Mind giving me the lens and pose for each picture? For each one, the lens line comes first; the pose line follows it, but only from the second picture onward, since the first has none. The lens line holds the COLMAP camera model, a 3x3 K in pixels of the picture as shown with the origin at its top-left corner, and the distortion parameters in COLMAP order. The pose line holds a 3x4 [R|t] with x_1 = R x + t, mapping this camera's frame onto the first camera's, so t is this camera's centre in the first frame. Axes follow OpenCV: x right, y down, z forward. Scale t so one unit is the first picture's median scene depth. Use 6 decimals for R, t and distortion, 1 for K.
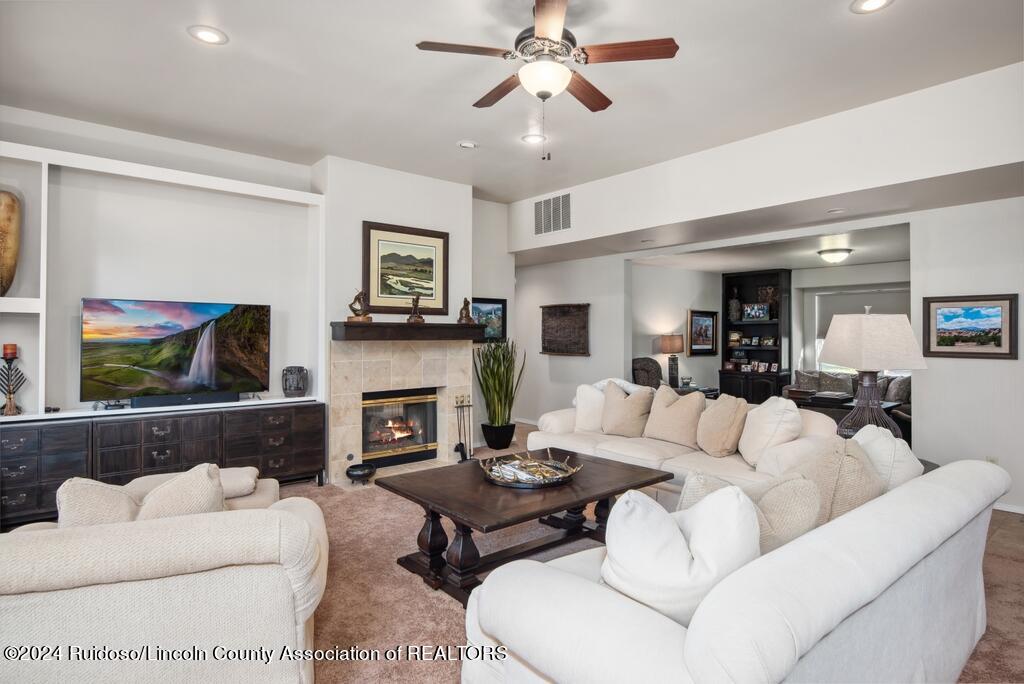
lens RADIAL K [[556.4, 0, 515.9], [0, 556.4, 337.1], [0, 0, 1]] dist [-0.012224, 0.001136]
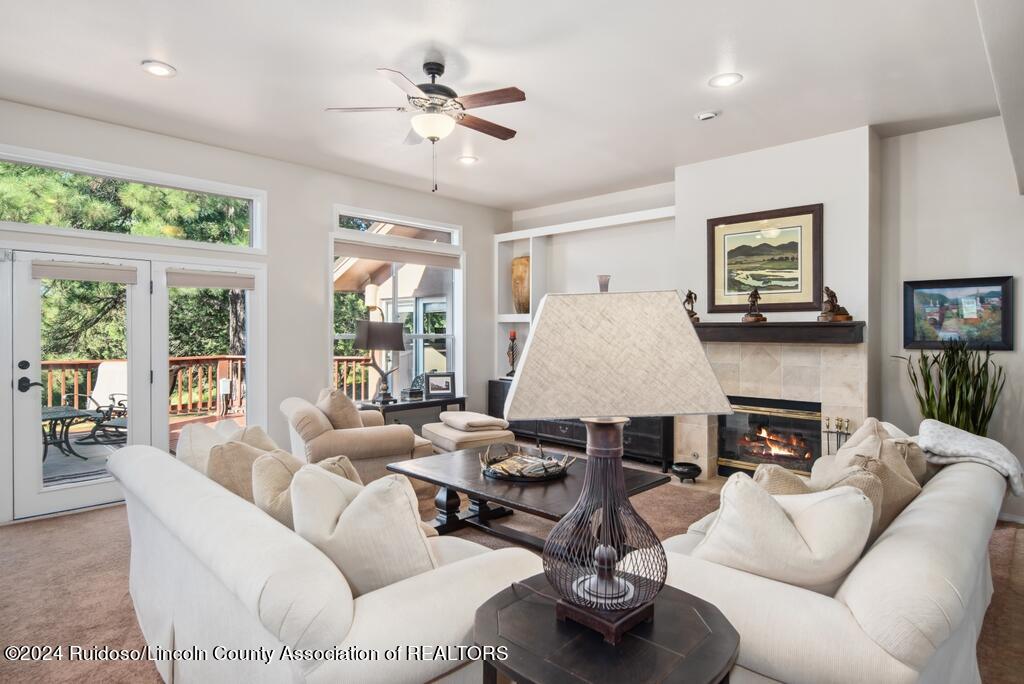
lens RADIAL K [[556.4, 0, 505.9], [0, 556.4, 339.0], [0, 0, 1]] dist [-0.012224, 0.001136]
pose [[0.088723, 0.014813, -0.995946, 0.636636], [-0.006729, 0.999876, 0.014272, -0.008585], [0.996034, 0.005435, 0.088812, 0.523425]]
